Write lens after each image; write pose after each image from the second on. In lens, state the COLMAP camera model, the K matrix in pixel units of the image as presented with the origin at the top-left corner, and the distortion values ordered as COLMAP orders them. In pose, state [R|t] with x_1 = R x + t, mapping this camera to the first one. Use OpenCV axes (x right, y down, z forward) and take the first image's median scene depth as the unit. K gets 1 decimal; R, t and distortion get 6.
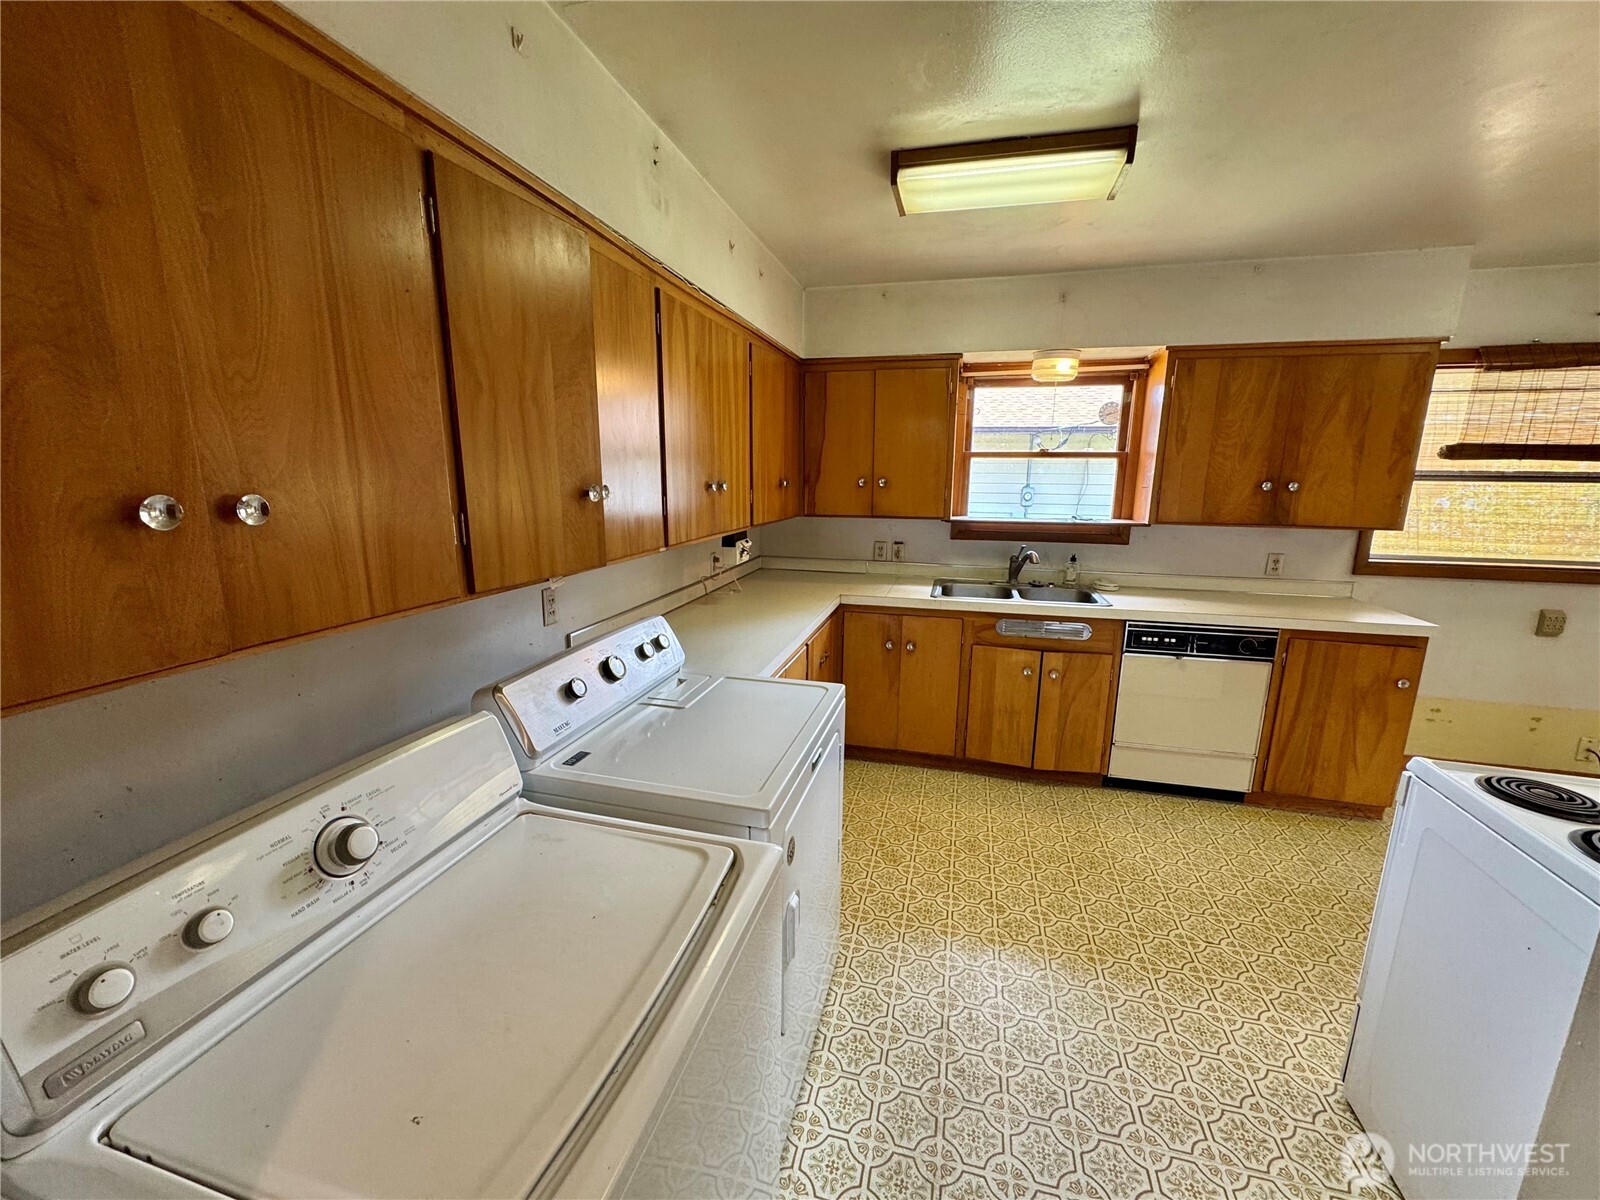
lens RADIAL K [[650.4, 0, 800.0], [0, 650.4, 600.0], [0, 0, 1]] dist [0.001734, 0.000285]
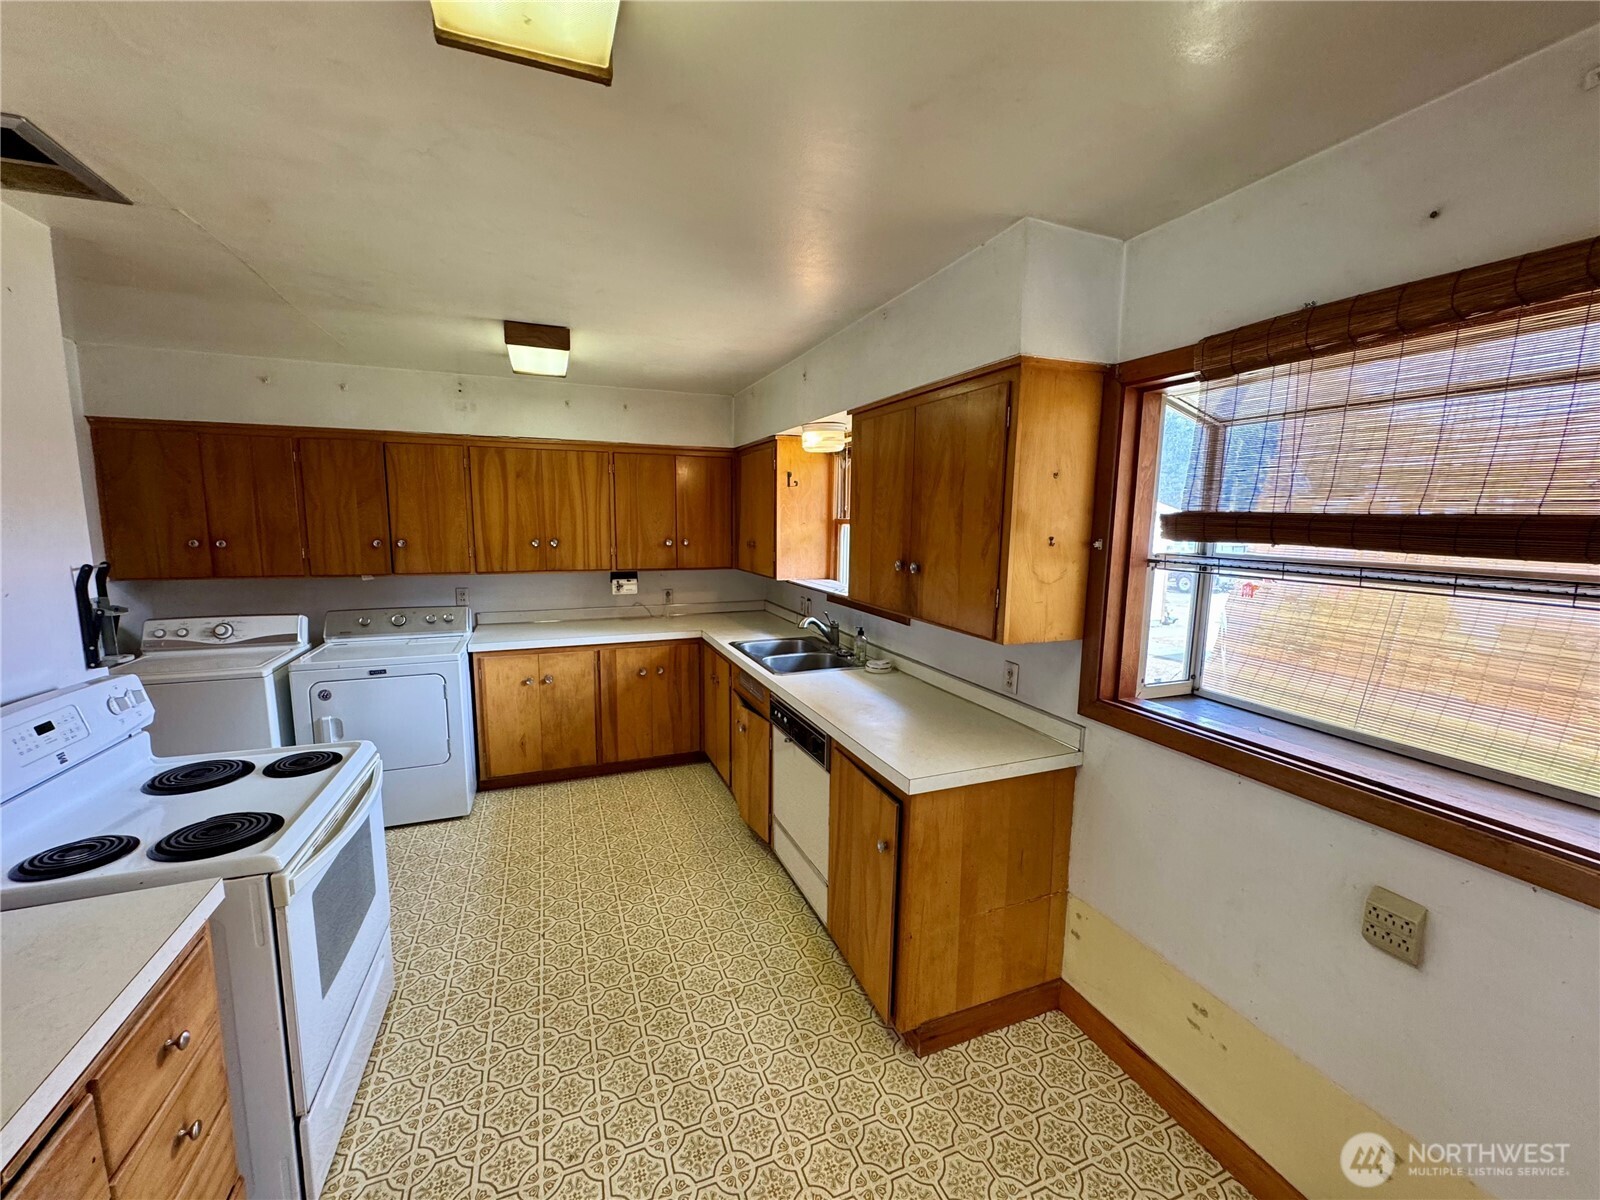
lens RADIAL K [[639.1, 0, 800.0], [0, 639.1, 600.0], [0, 0, 1]] dist [-0.003070, 0.000188]
pose [[0.584165, 0.106240, -0.804652, 1.291018], [-0.165017, 0.986236, 0.010415, -0.120858], [0.794683, 0.126697, 0.593656, 0.436704]]
